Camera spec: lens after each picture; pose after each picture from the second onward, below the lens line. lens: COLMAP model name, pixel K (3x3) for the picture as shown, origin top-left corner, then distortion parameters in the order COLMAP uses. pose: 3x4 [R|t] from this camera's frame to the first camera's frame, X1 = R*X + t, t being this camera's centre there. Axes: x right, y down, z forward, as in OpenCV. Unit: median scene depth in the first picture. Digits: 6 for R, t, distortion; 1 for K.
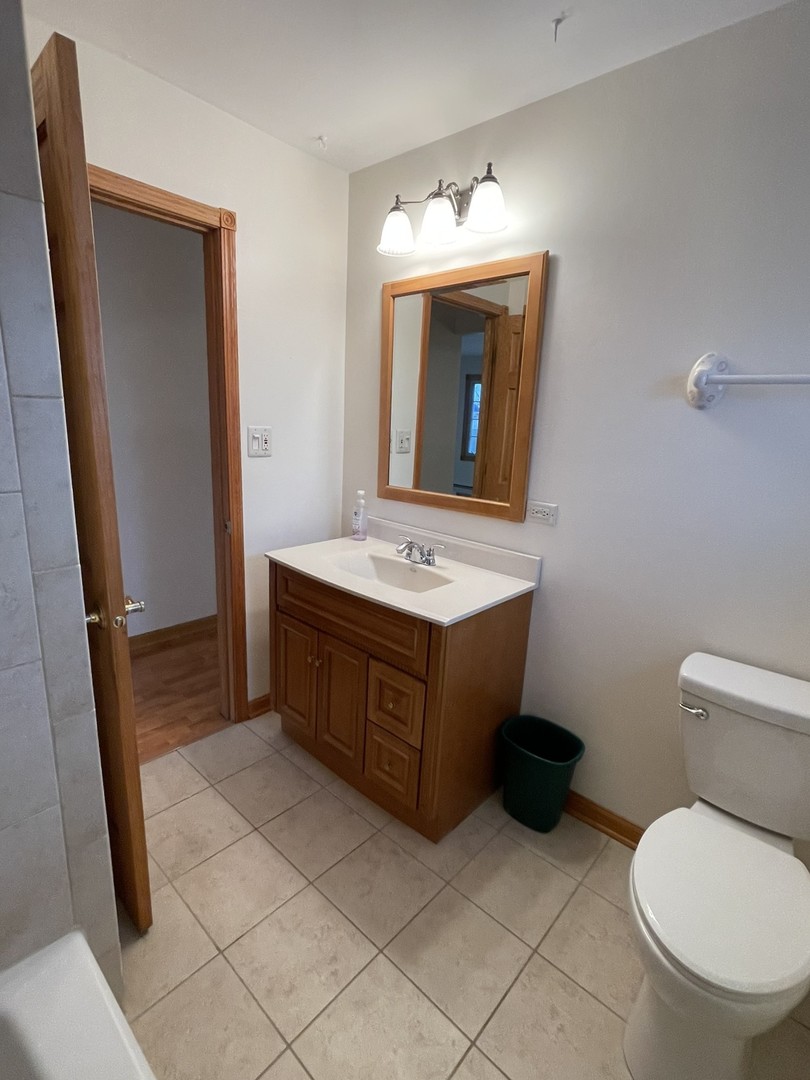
lens RADIAL K [[529.0, 0, 398.8], [0, 529.0, 536.3], [0, 0, 1]] dist [-0.005246, 0.000192]
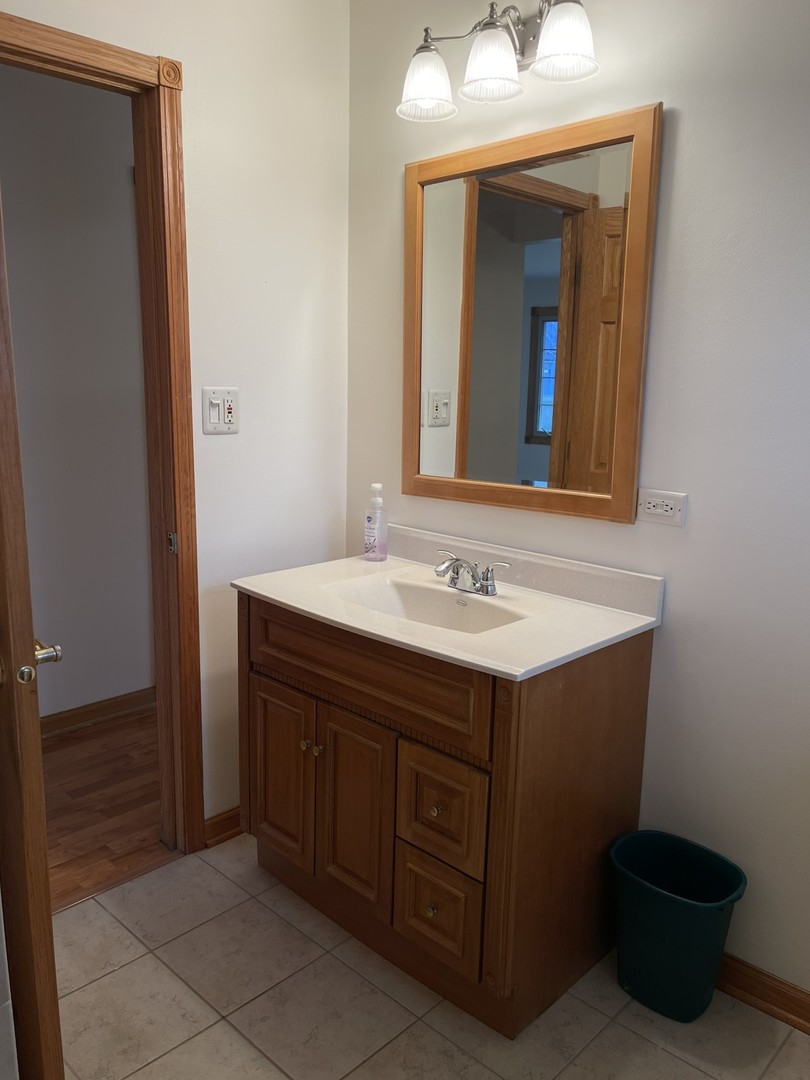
lens RADIAL K [[852.6, 0, 402.7], [0, 852.6, 534.3], [0, 0, 1]] dist [0.055884, -0.060751]
pose [[0.999357, -0.021055, -0.029025, -0.014136], [0.019793, 0.998875, -0.043103, 0.025941], [0.029899, 0.042501, 0.998649, -0.042264]]
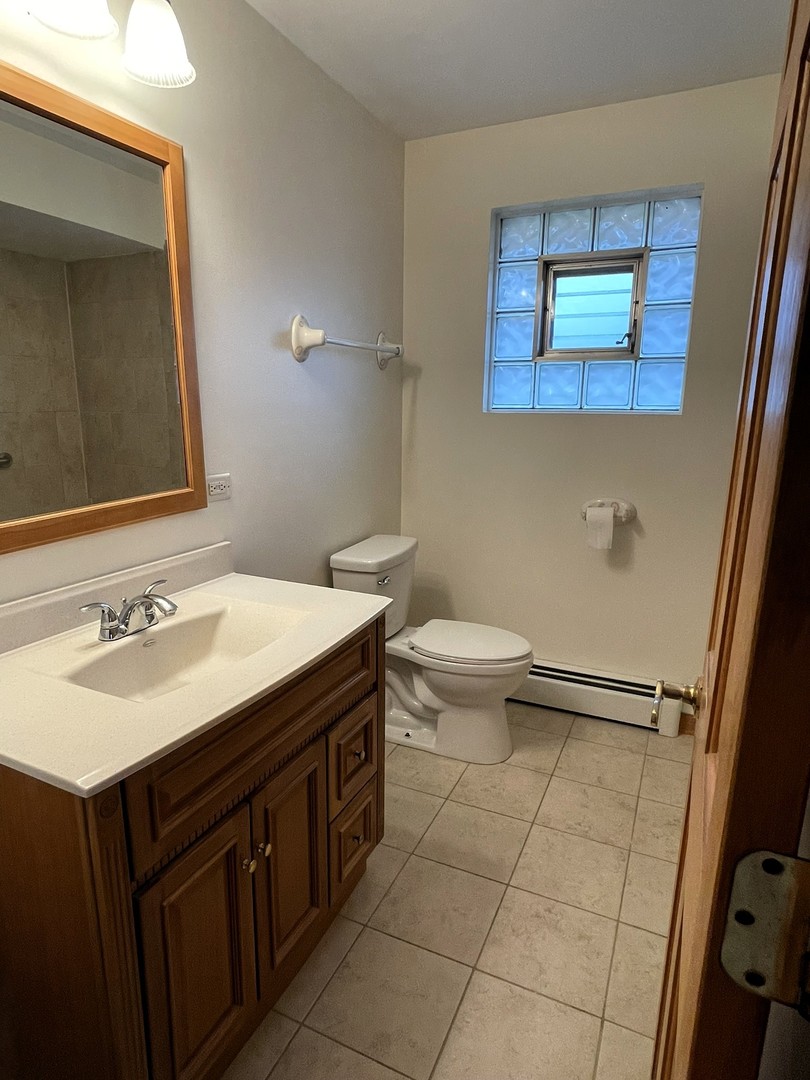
lens RADIAL K [[636.5, 0, 404.1], [0, 636.5, 540.7], [0, 0, 1]] dist [-0.009131, 0.000887]
pose [[-0.308936, -0.254656, 0.916356, -0.708979], [0.197339, 0.925356, 0.323687, -0.222001], [-0.930385, 0.280831, -0.235622, 0.963608]]
